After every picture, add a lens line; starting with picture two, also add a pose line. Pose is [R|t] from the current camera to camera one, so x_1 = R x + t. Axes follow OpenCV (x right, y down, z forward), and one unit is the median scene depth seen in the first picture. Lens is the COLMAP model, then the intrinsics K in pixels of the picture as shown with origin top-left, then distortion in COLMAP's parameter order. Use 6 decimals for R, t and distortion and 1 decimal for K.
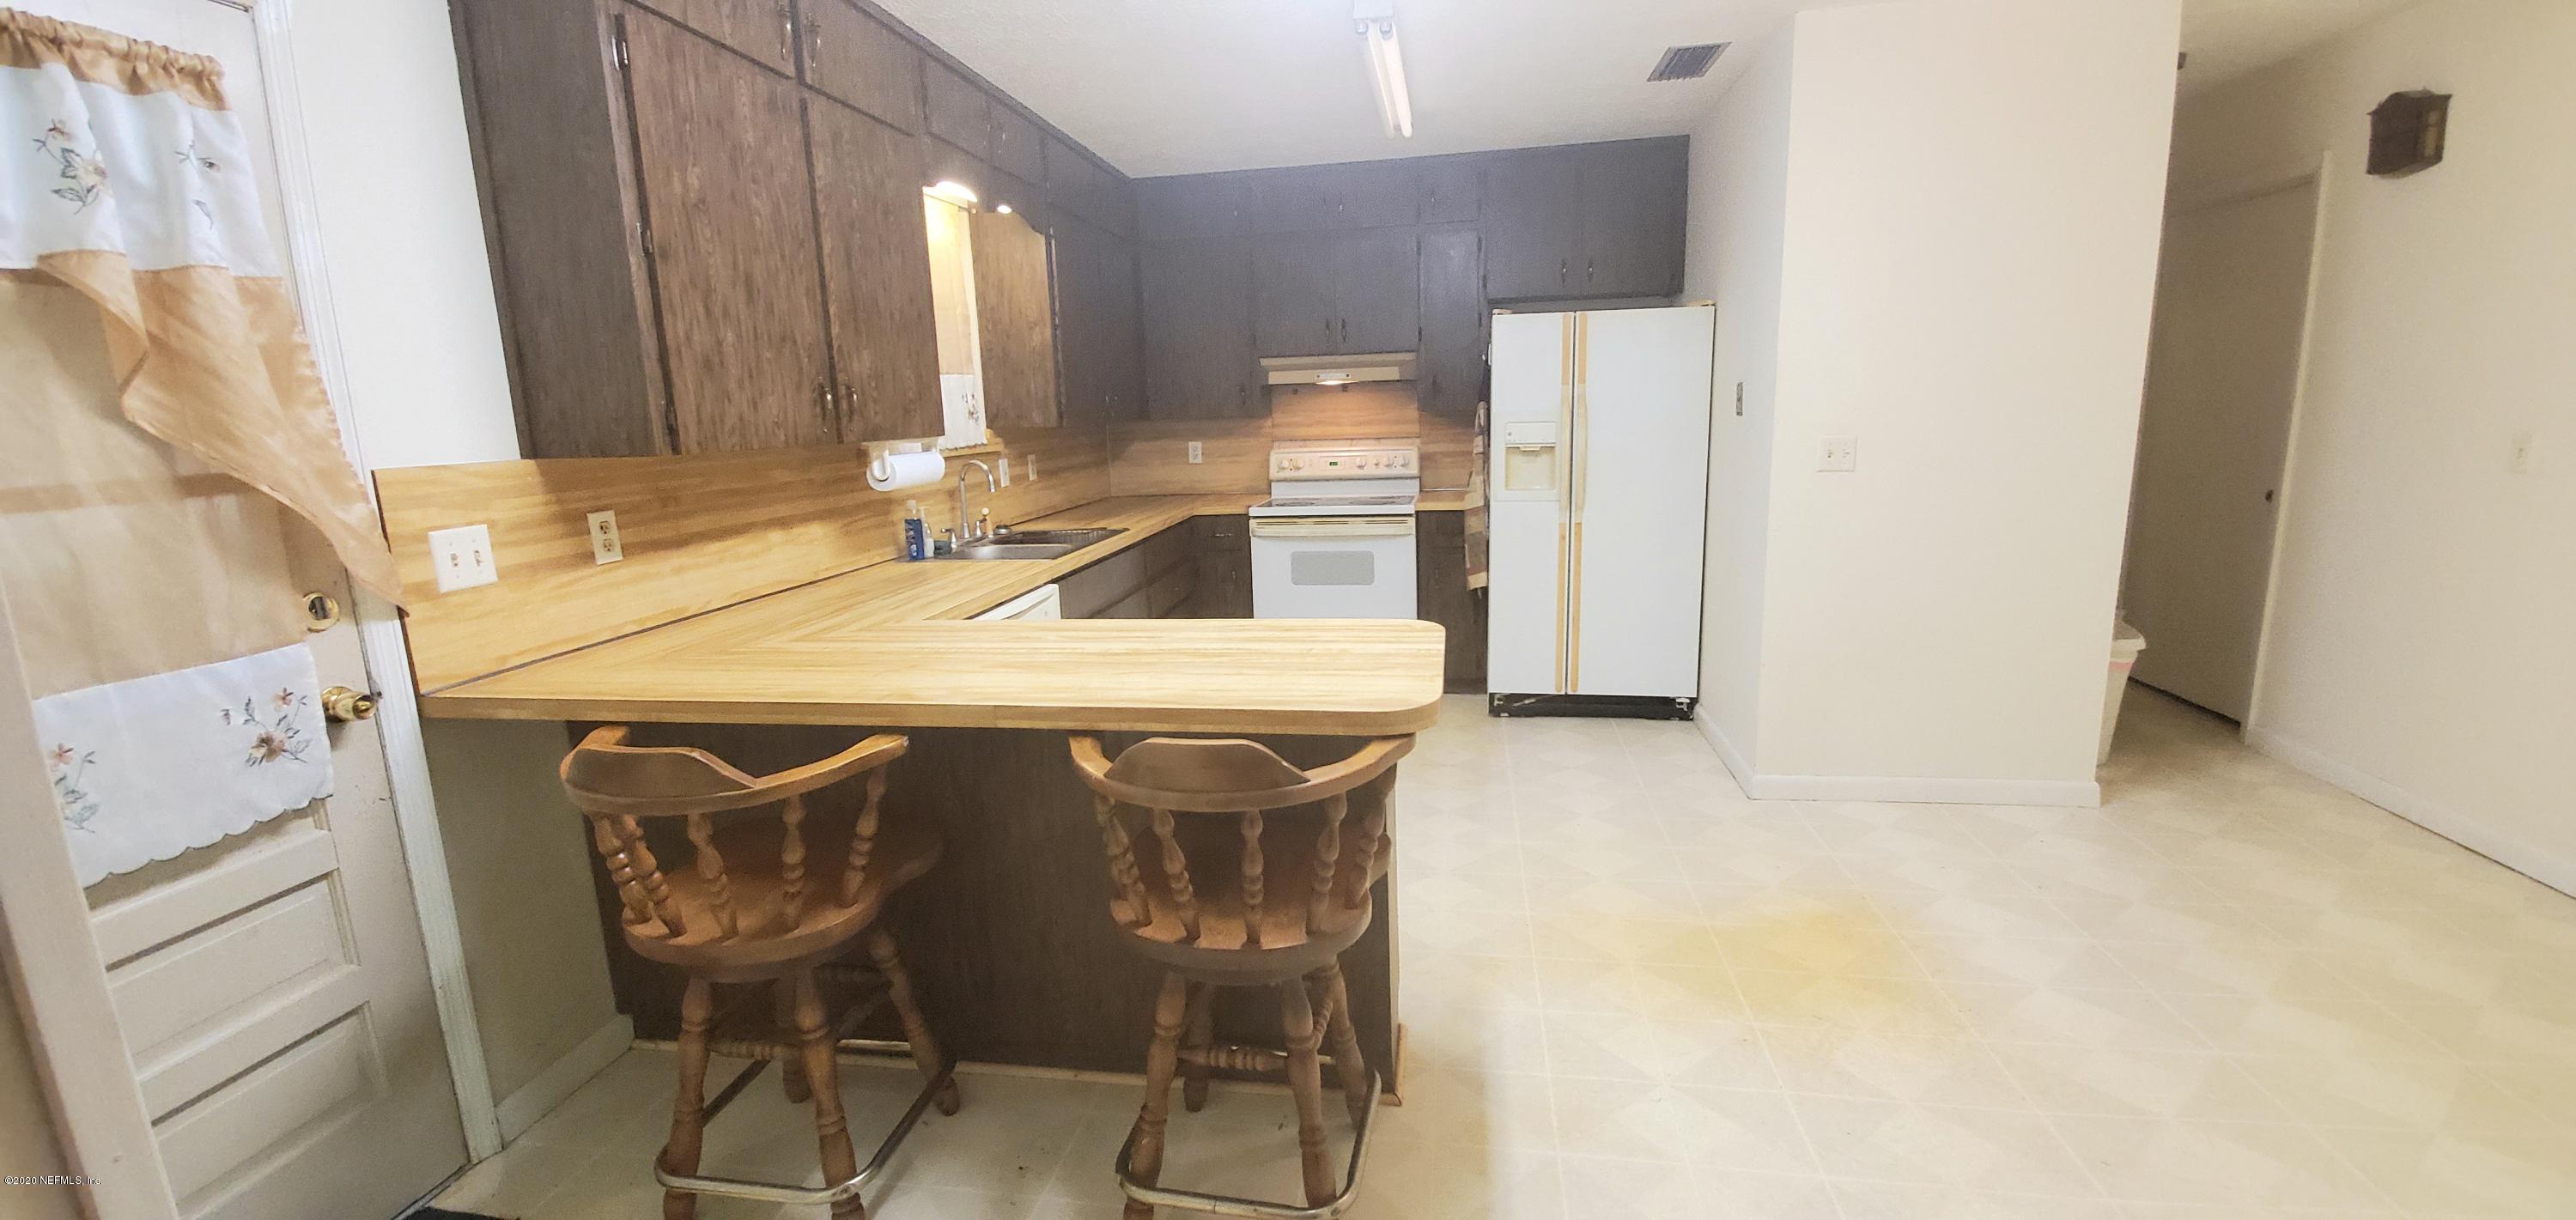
lens RADIAL K [[1011.8, 0, 1288.0], [0, 1011.8, 610.0], [0, 0, 1]] dist [0.000731, -0.012396]
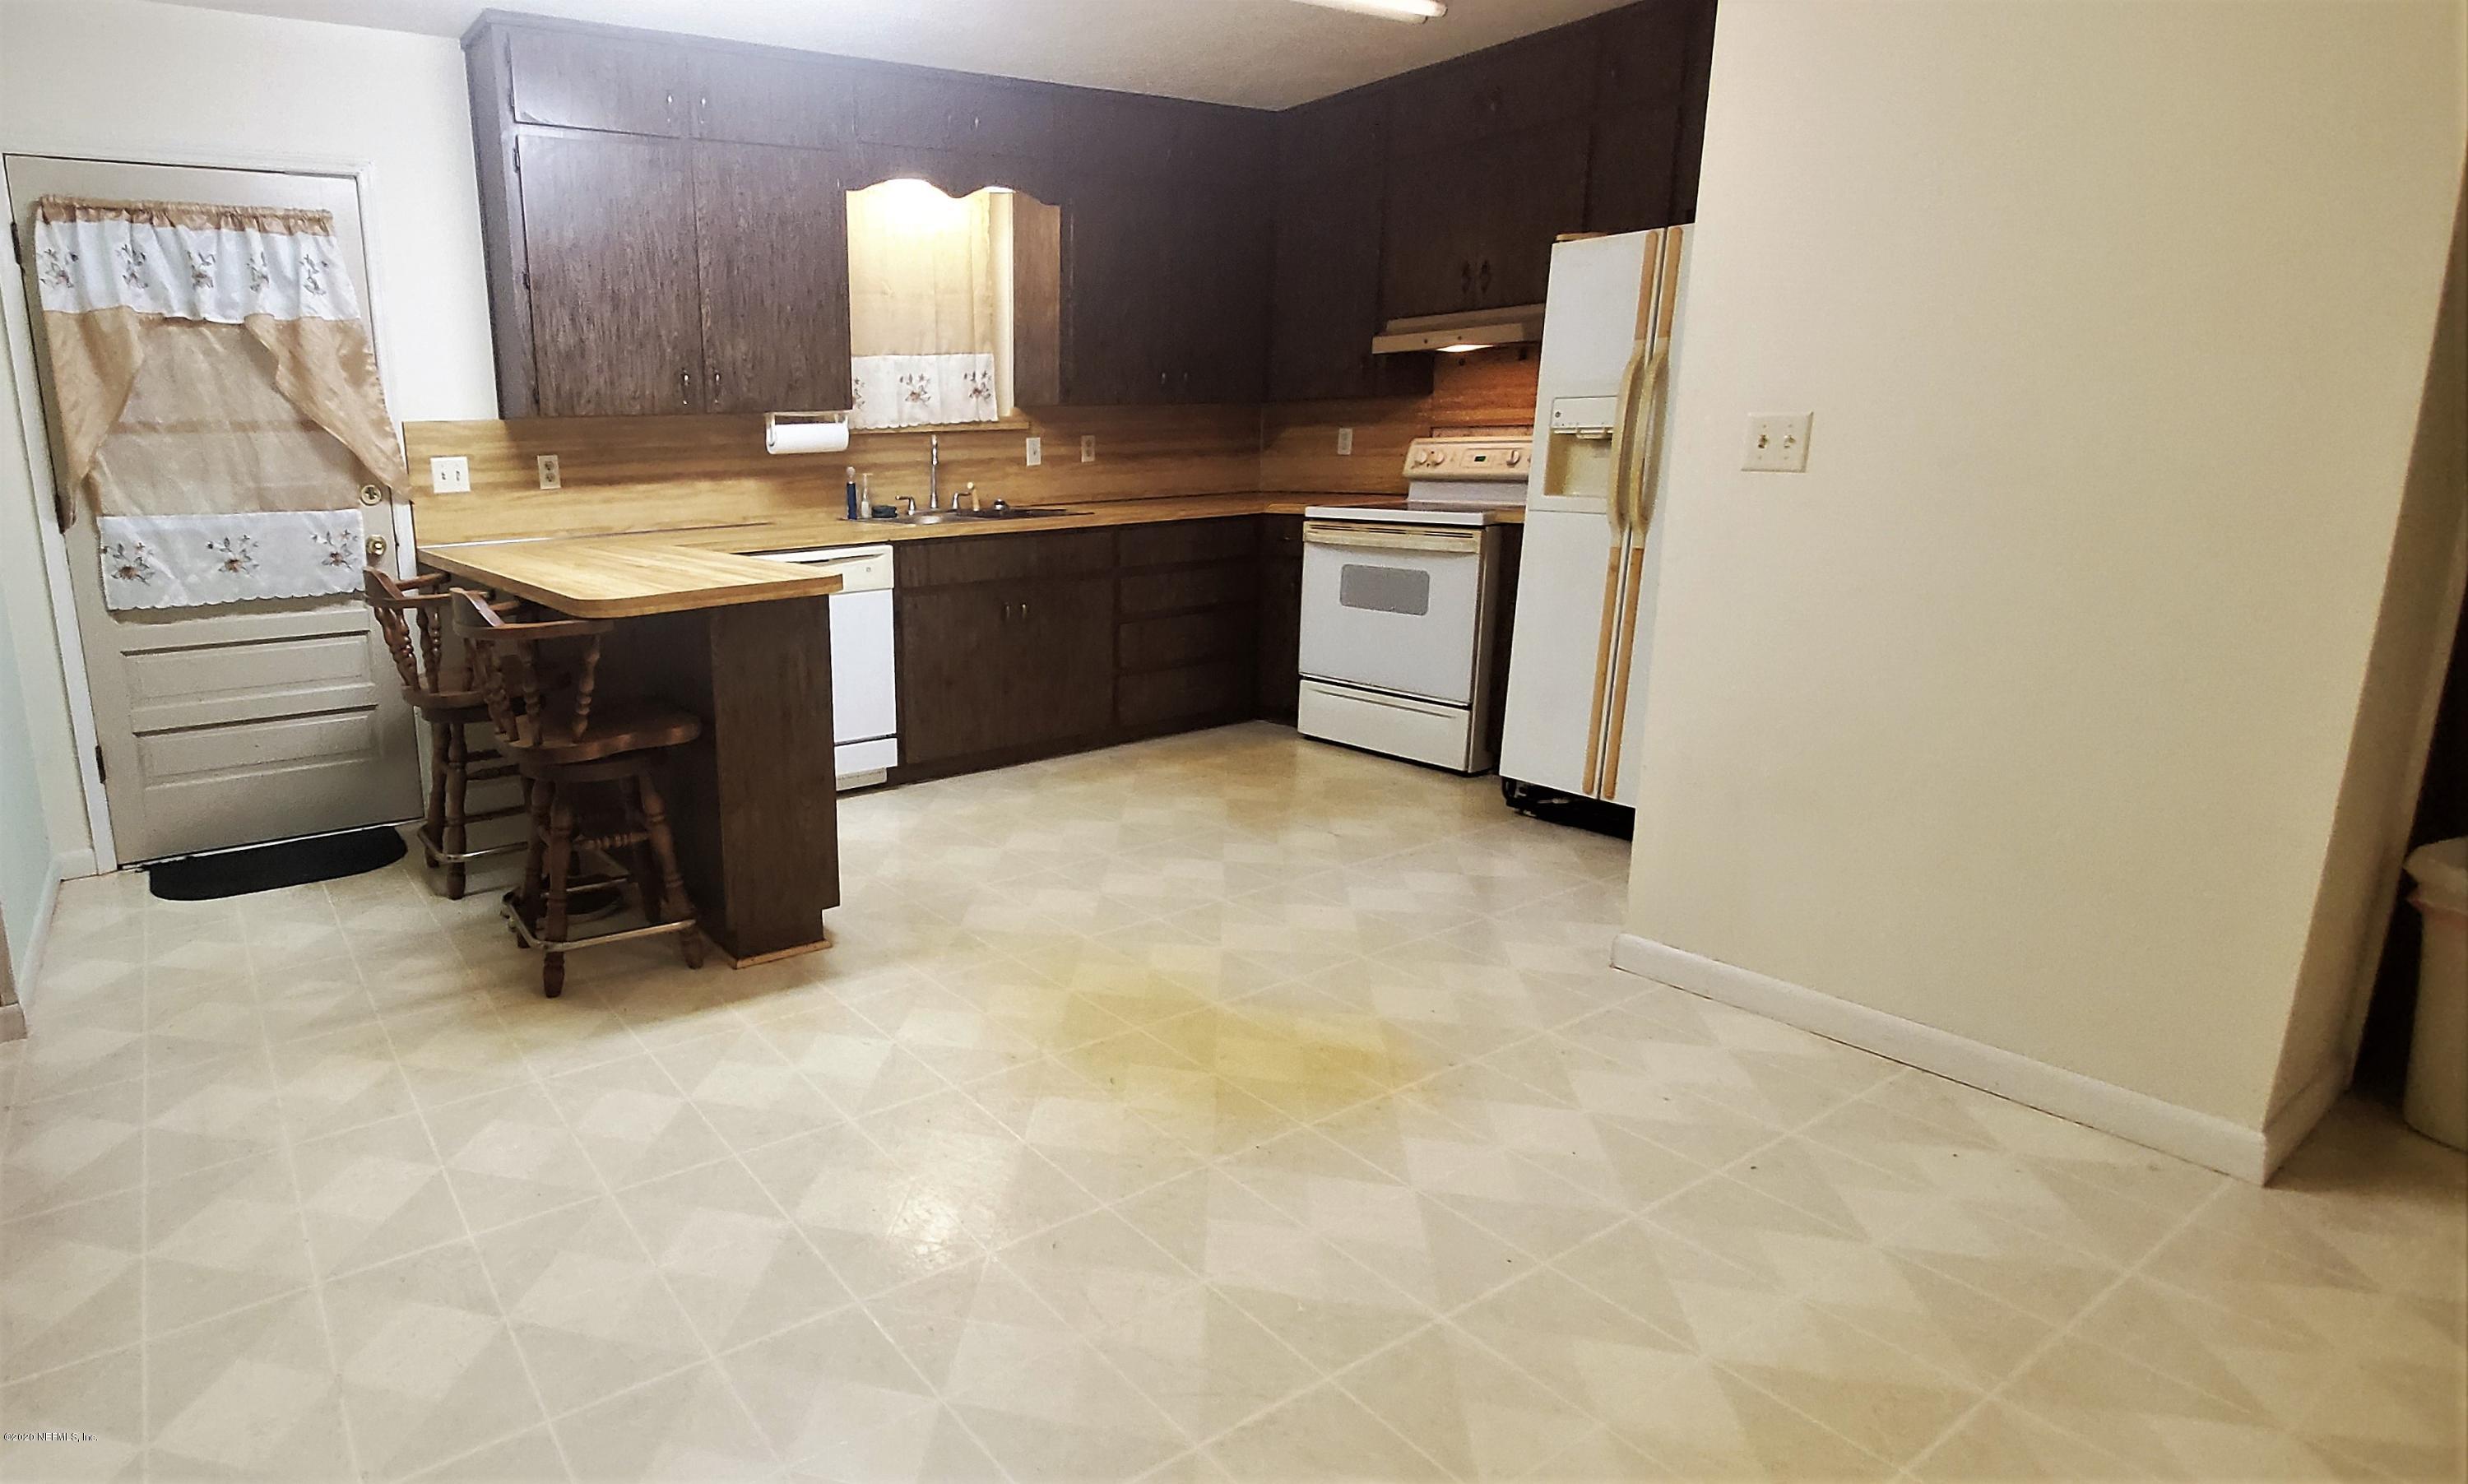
lens RADIAL K [[1267.6, 0, 876.9], [0, 1267.6, 746.0], [0, 0, 1]] dist [-0.040587, 0.061700]
pose [[0.630400, 0.198409, -0.750486, 1.177357], [-0.144472, 0.979881, 0.137701, 0.000463], [0.762708, 0.021618, 0.646382, 0.138929]]
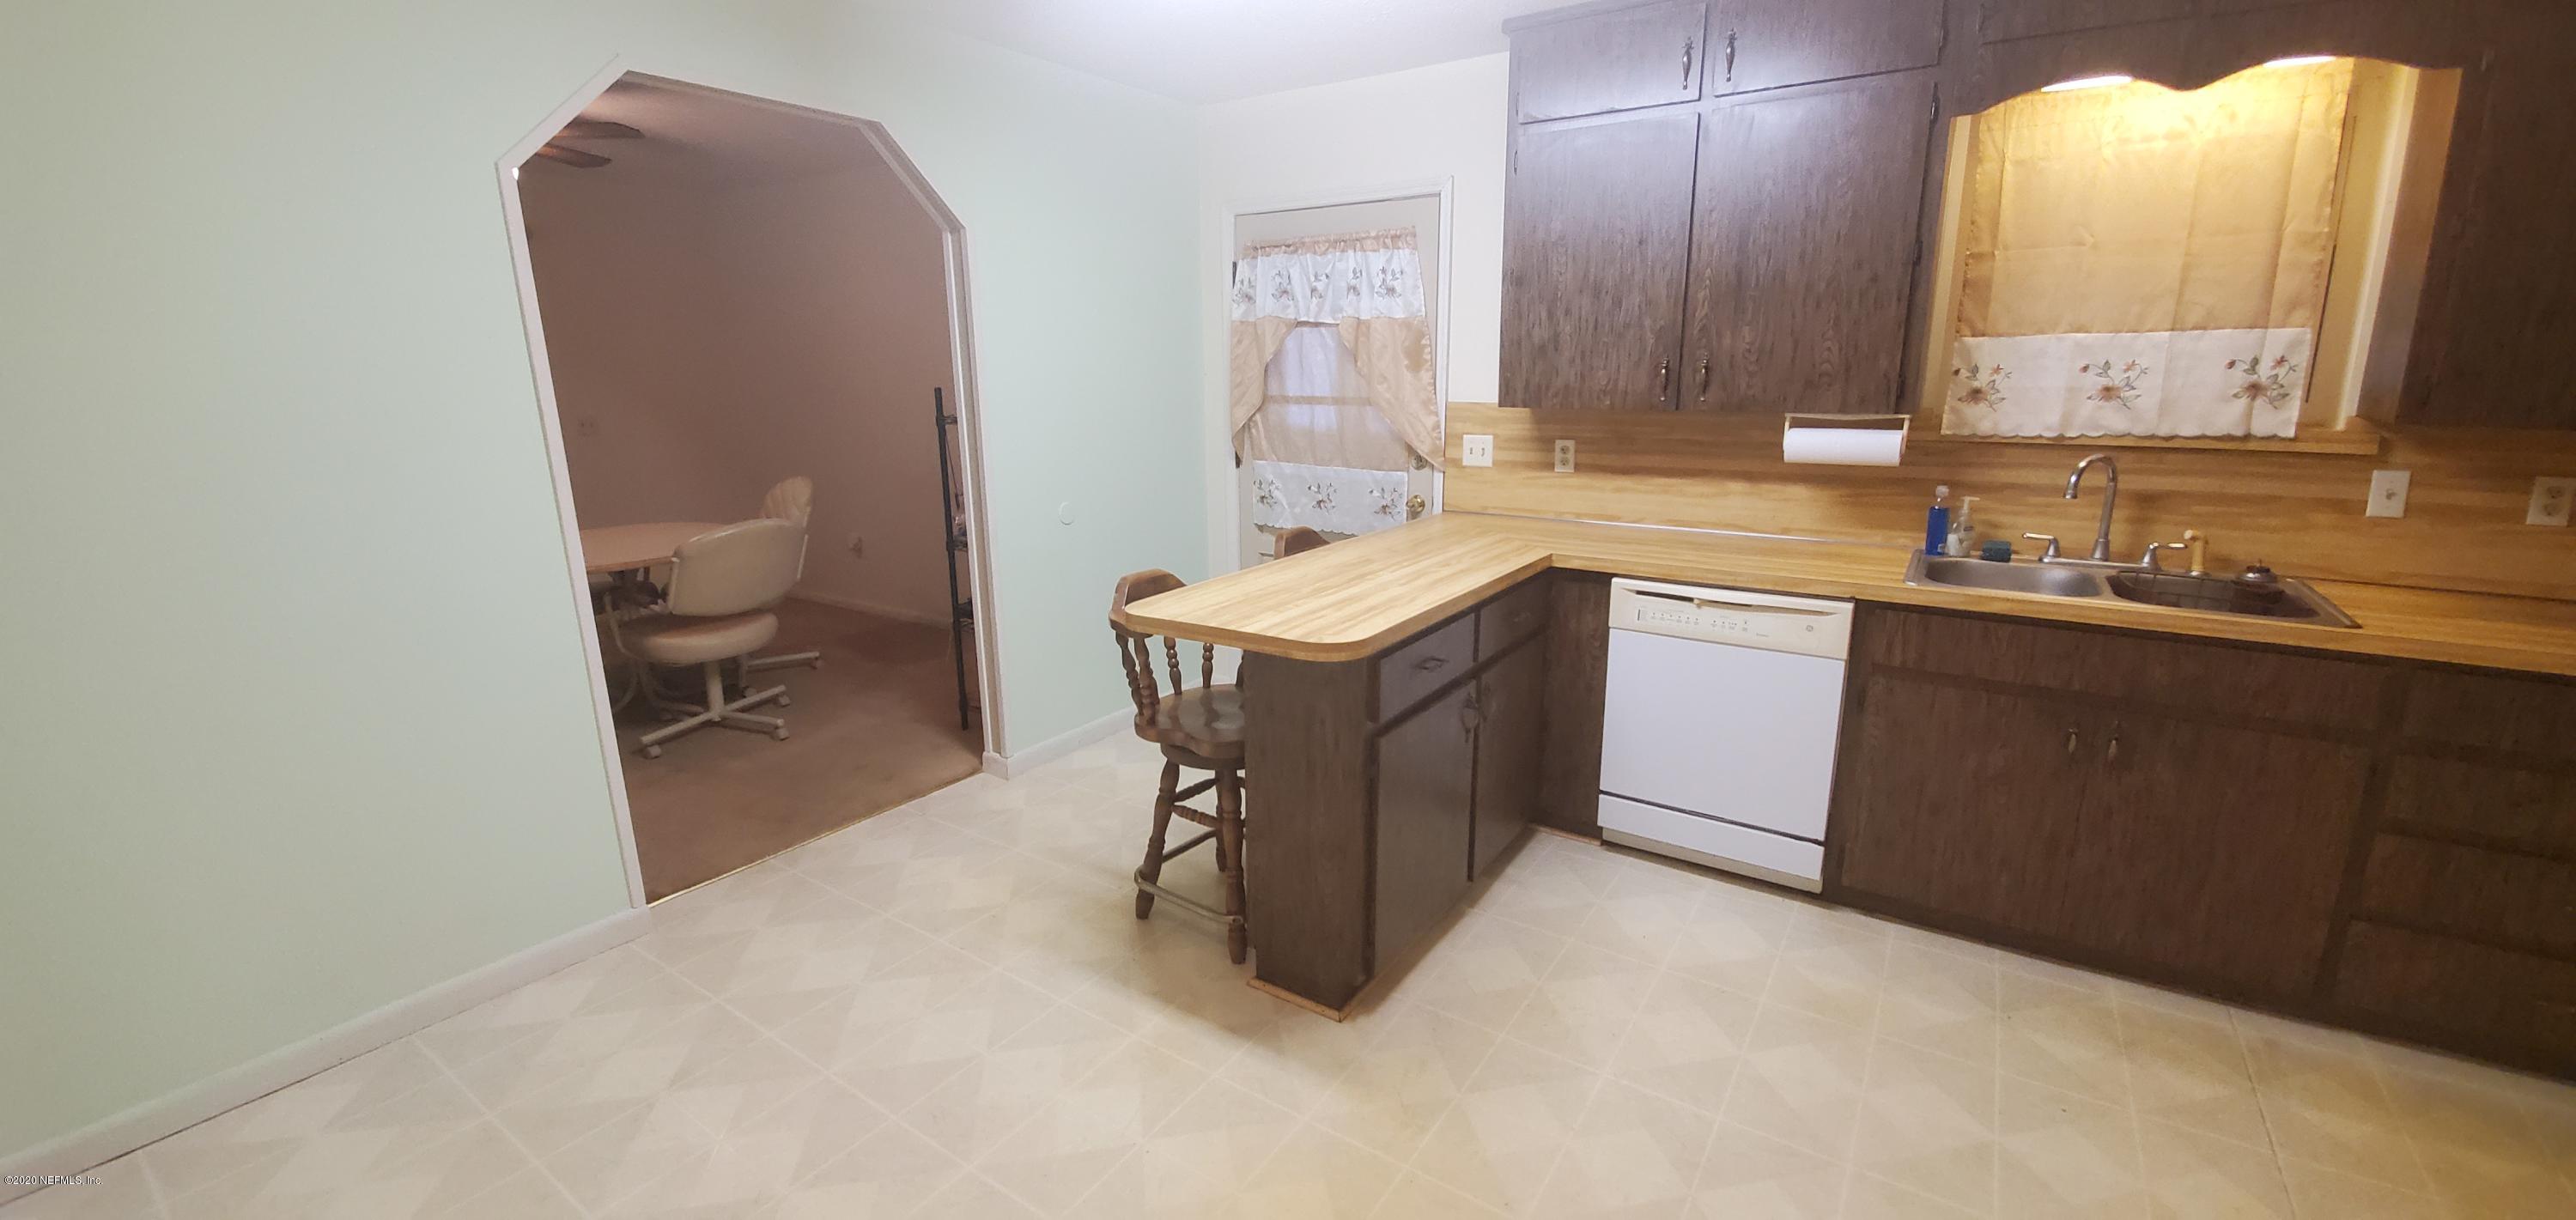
lens RADIAL K [[1011.8, 0, 1288.0], [0, 1011.8, 610.0], [0, 0, 1]] dist [0.000731, -0.012396]
pose [[-0.414718, 0.255888, -0.873230, 0.952383], [-0.155937, 0.925464, 0.345253, -0.328445], [0.896489, 0.279351, -0.343904, 1.221524]]
